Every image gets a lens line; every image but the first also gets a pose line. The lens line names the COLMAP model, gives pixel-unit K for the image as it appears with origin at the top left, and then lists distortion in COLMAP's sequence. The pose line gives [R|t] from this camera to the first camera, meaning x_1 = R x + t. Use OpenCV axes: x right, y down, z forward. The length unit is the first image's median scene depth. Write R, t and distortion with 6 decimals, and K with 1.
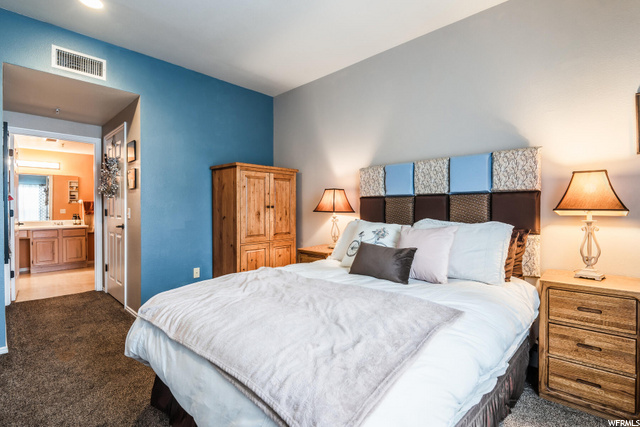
lens RADIAL K [[316.3, 0, 320.0], [0, 316.3, 213.5], [0, 0, 1]] dist [0.000073, -0.000121]
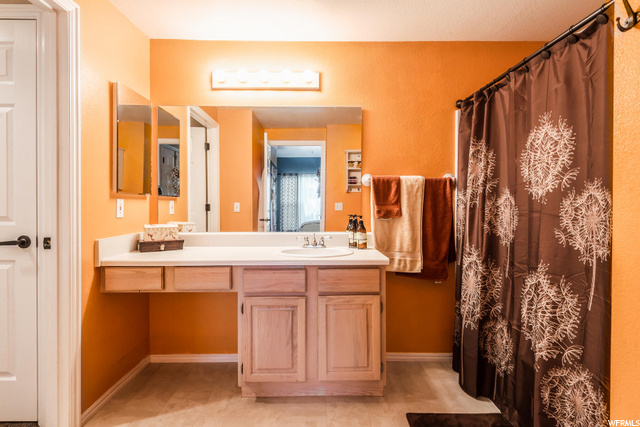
lens RADIAL K [[324.1, 0, 310.3], [0, 324.1, 207.3], [0, 0, 1]] dist [-0.003612, -0.001251]
pose [[0.691286, 0.004493, -0.722567, -0.576555], [-0.007504, 0.999971, -0.000961, -0.007086], [0.722542, 0.006086, 0.691300, 0.755026]]
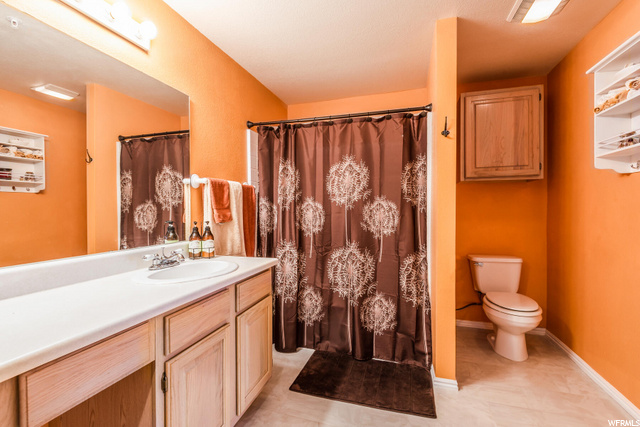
lens RADIAL K [[281.3, 0, 320.0], [0, 281.3, 213.5], [0, 0, 1]] dist [0.001074, -0.000163]
pose [[0.896409, -0.011250, 0.443085, -0.834031], [0.010427, 0.999936, 0.004294, -0.006162], [-0.443105, 0.000771, 0.896469, 0.742308]]
